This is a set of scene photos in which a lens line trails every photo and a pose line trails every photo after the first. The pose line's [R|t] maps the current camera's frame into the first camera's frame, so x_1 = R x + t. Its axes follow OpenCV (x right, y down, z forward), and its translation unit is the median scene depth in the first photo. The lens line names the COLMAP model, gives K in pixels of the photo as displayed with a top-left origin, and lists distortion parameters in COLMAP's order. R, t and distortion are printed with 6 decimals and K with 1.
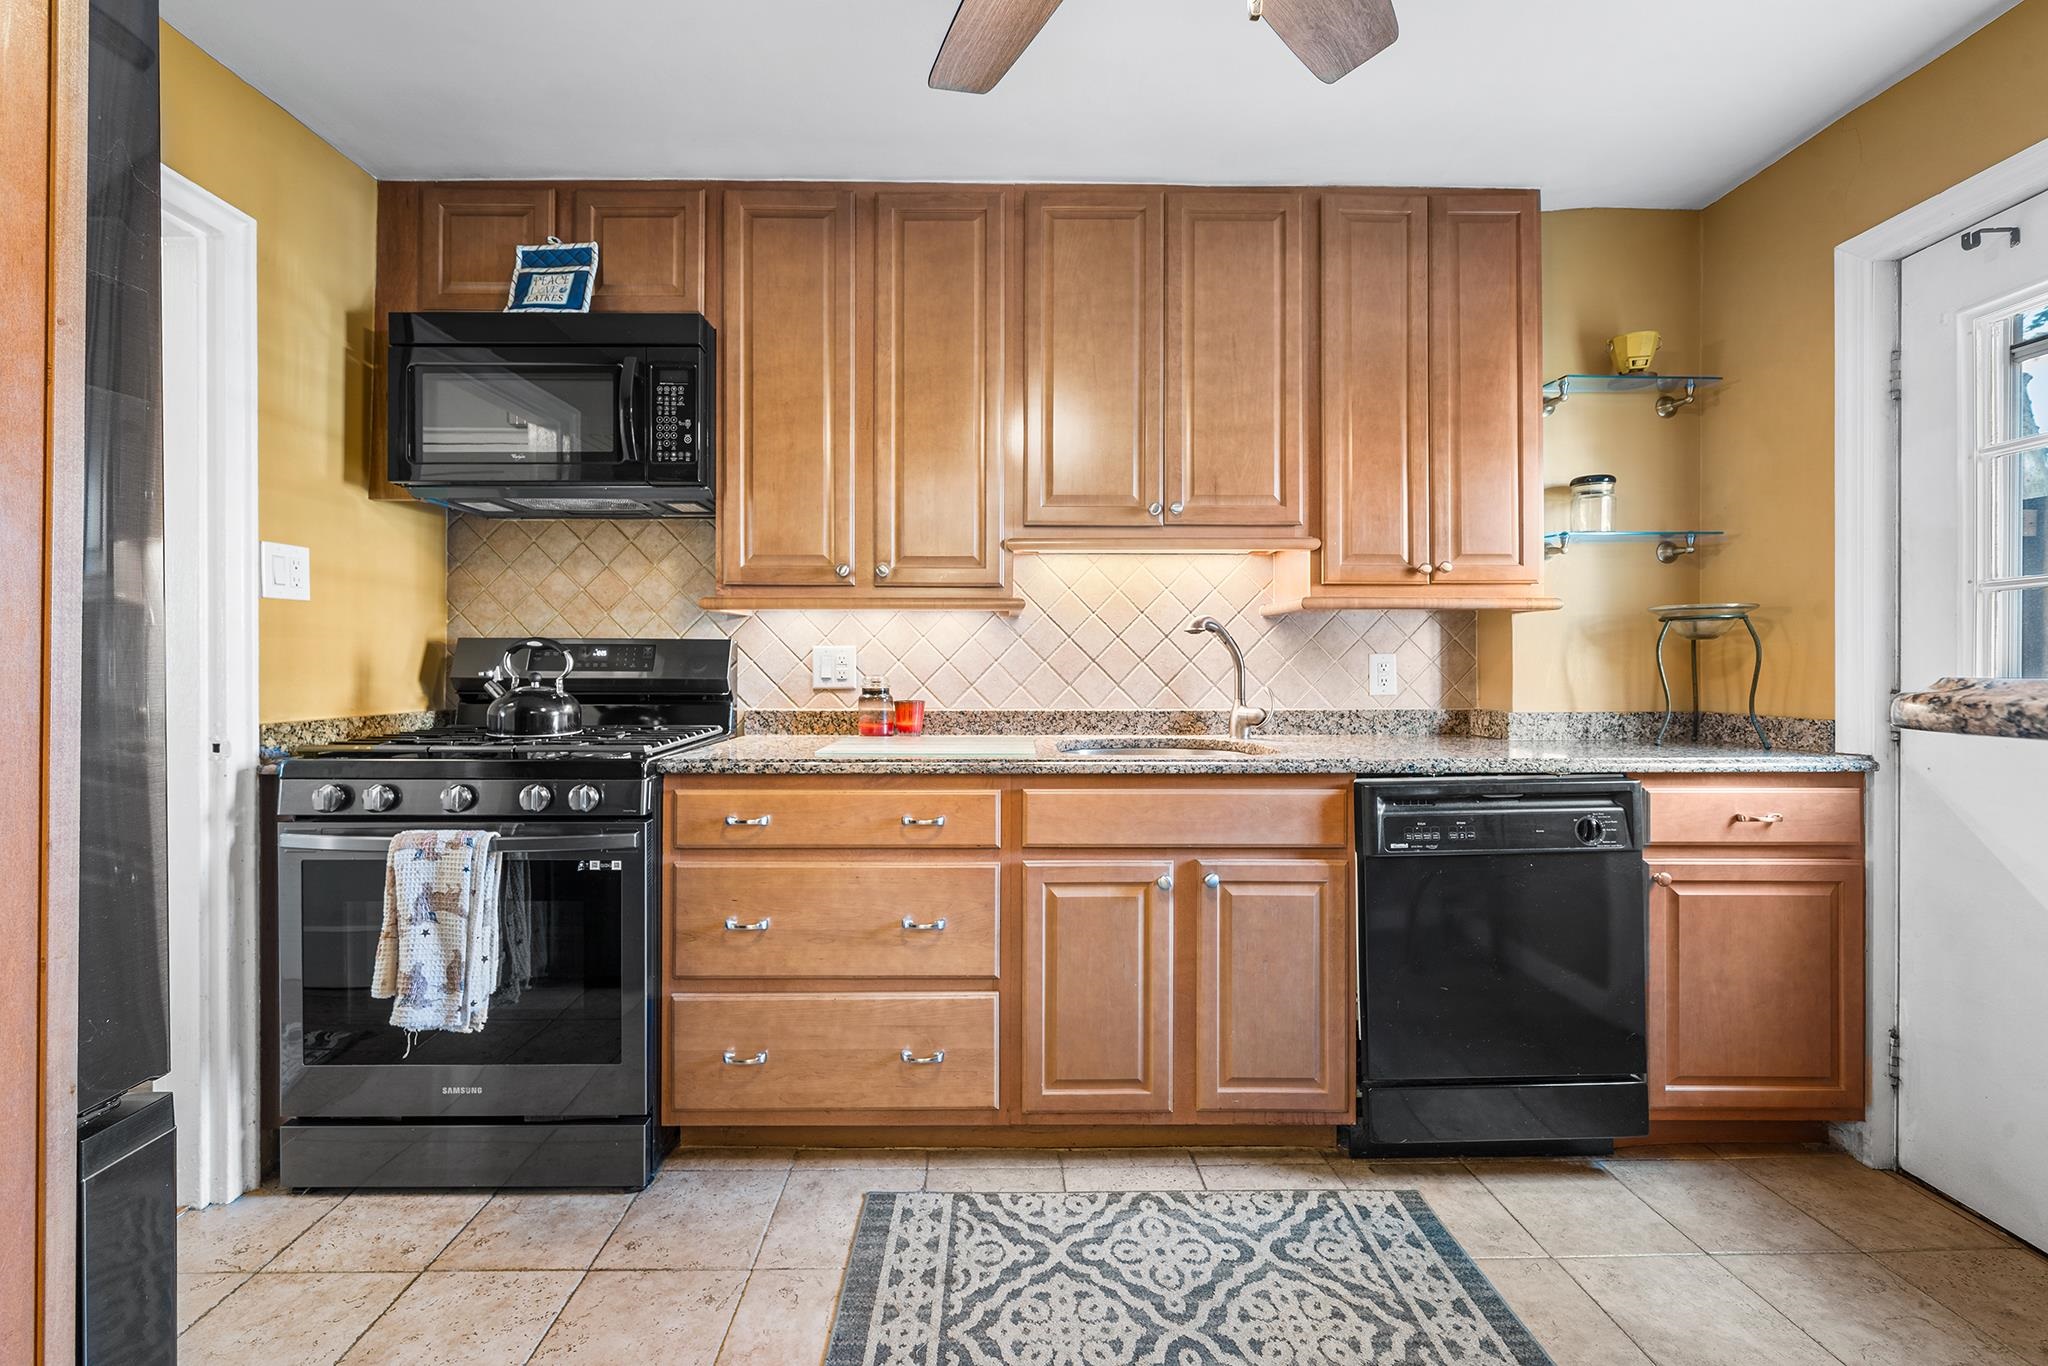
lens RADIAL K [[836.8, 0, 1016.4], [0, 836.8, 676.8], [0, 0, 1]] dist [0.000560, 0.000203]
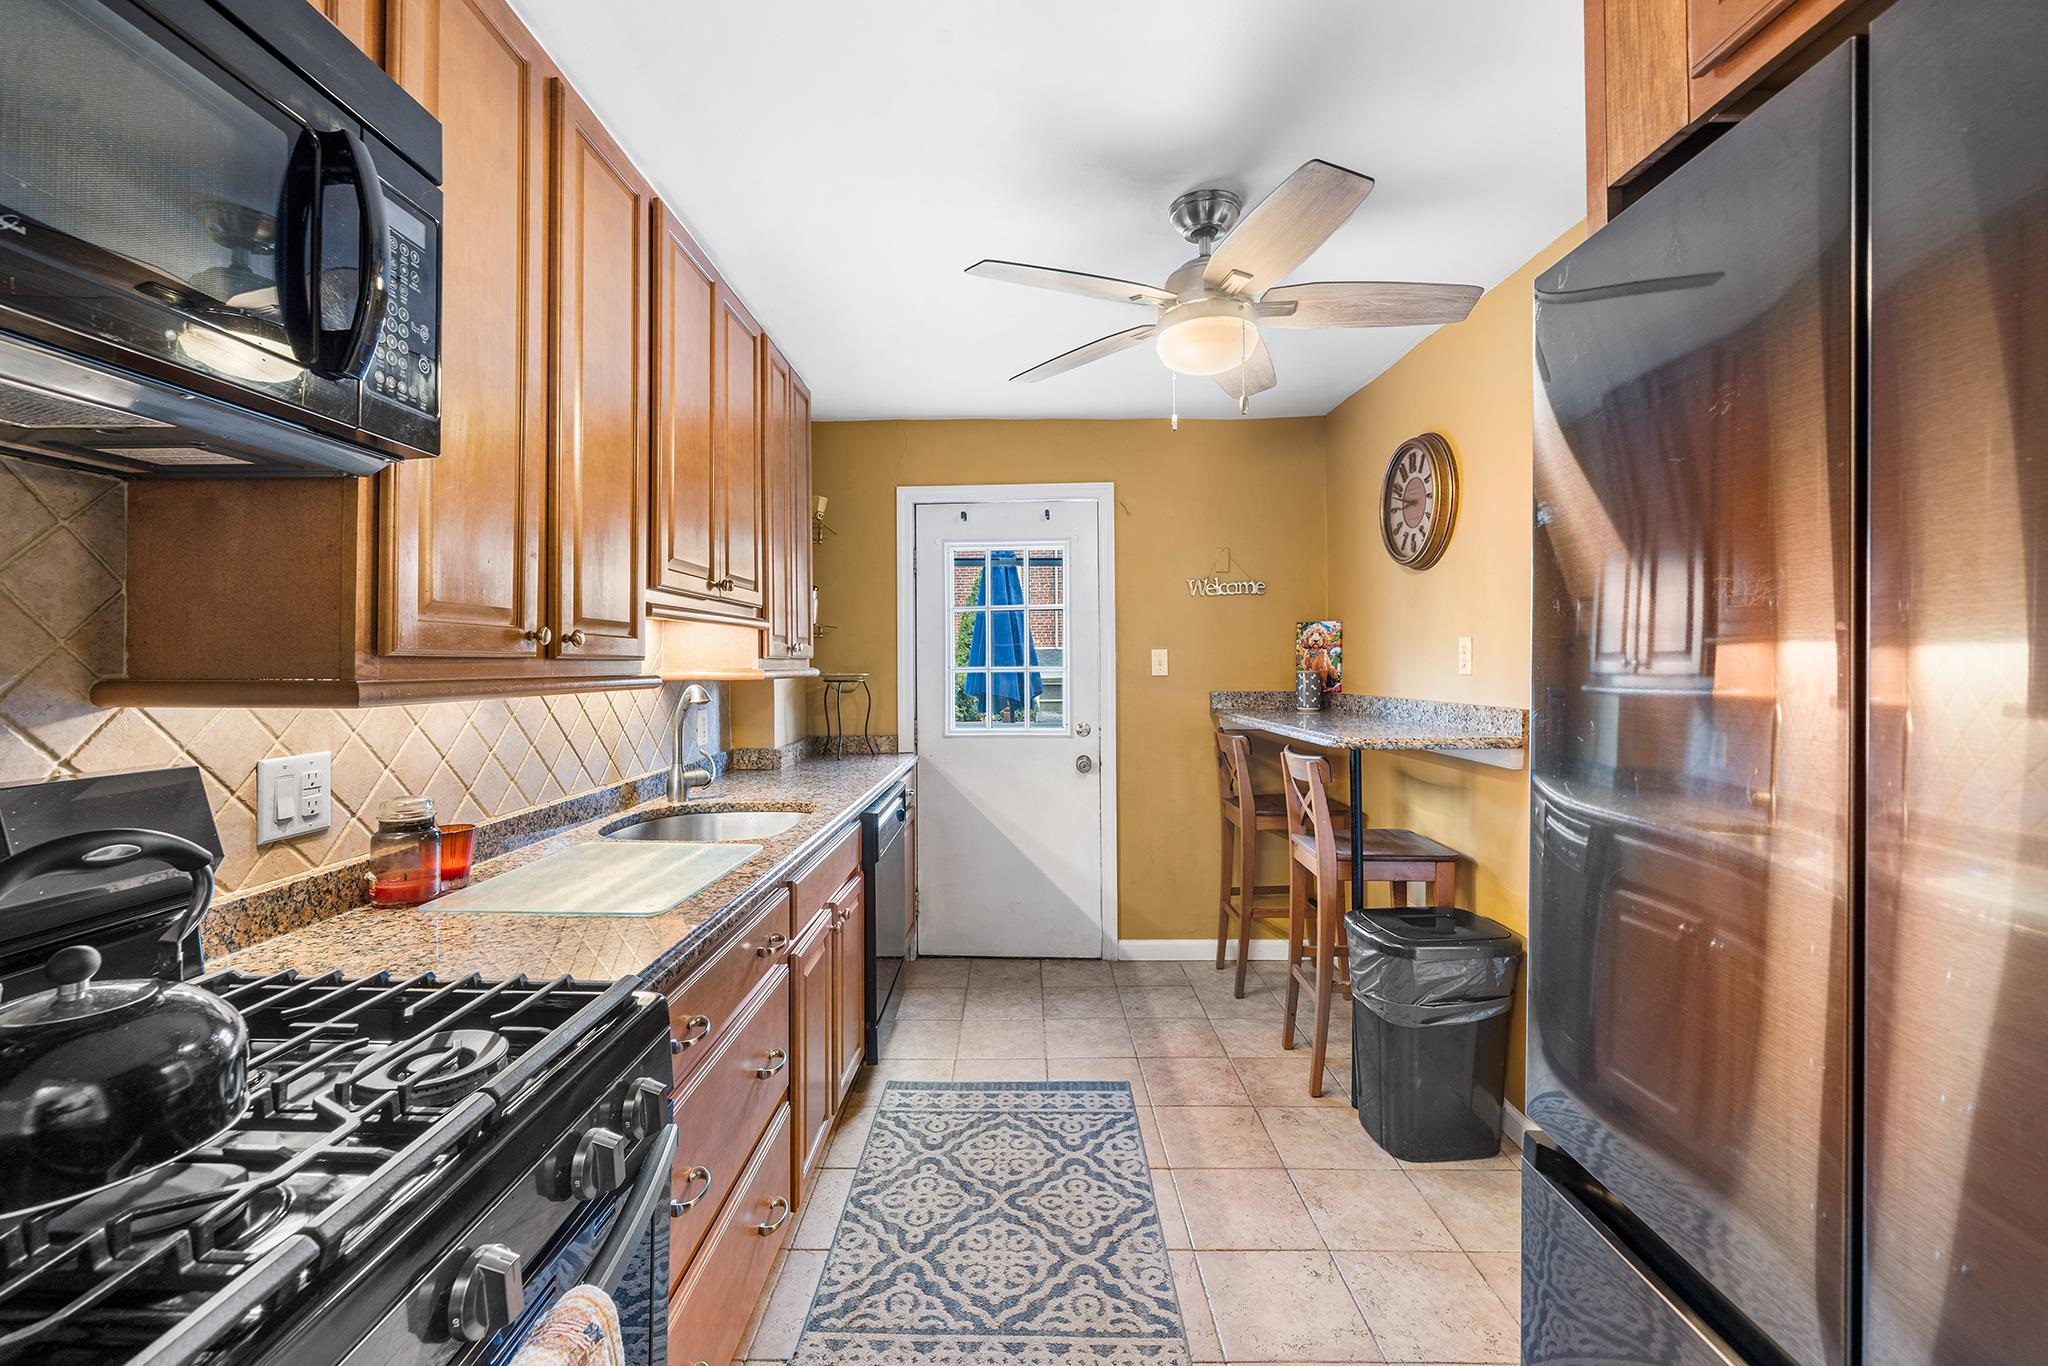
lens RADIAL K [[836.8, 0, 1016.4], [0, 836.8, 676.8], [0, 0, 1]] dist [0.000560, 0.000203]
pose [[0.023974, -0.016001, 0.999585, -1.042921], [0.000304, 0.999872, 0.015999, -0.133374], [-0.999713, -0.000080, 0.023976, 0.781867]]
